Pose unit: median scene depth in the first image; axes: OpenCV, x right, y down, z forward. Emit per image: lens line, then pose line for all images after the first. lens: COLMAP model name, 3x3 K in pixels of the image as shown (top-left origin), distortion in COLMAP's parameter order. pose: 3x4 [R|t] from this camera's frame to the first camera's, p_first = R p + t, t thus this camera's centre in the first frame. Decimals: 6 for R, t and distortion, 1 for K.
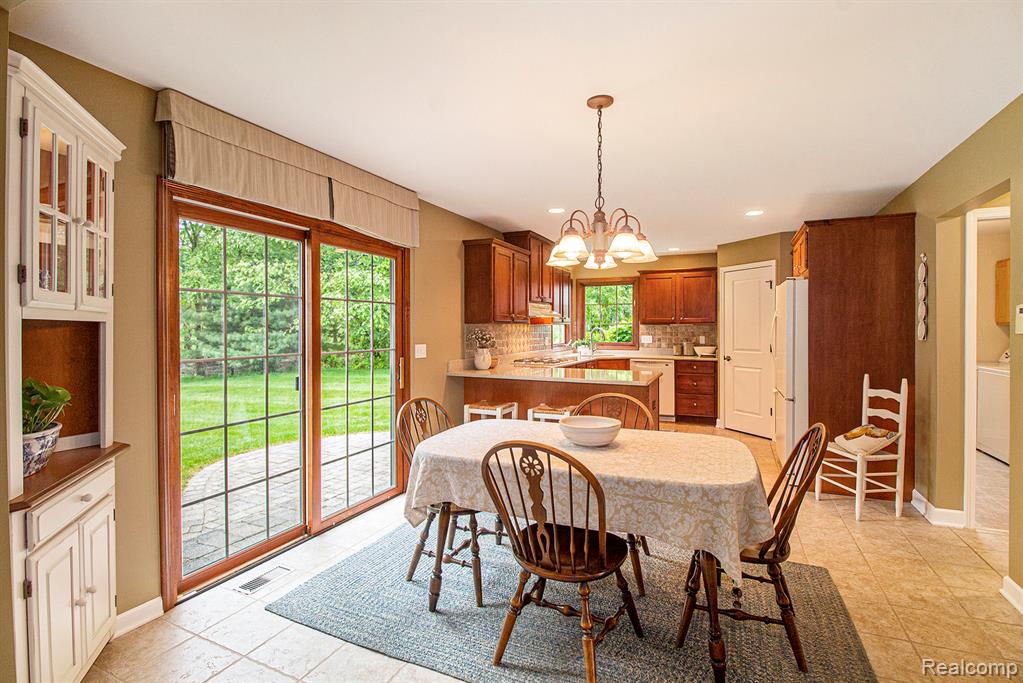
lens RADIAL K [[484.8, 0, 510.1], [0, 484.8, 334.9], [0, 0, 1]] dist [-0.005971, -0.000680]
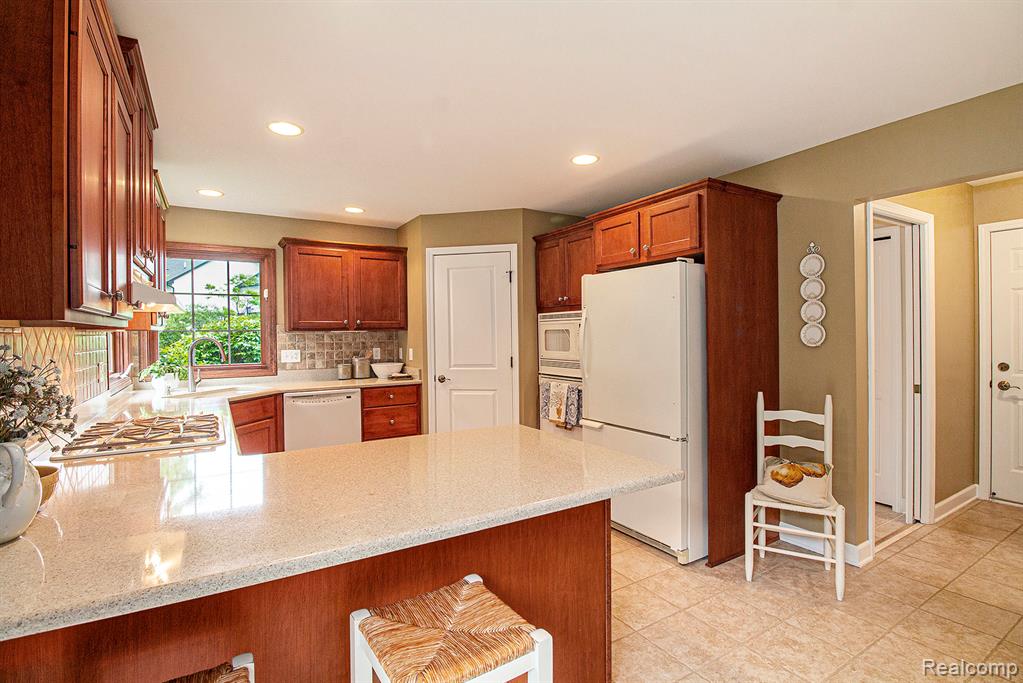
lens RADIAL K [[484.8, 0, 509.3], [0, 484.8, 339.8], [0, 0, 1]] dist [-0.005971, -0.000680]
pose [[0.552089, -0.016677, 0.833618, -0.076151], [0.022827, 0.999728, 0.004882, -0.009232], [-0.833472, 0.016334, 0.552320, 0.525572]]
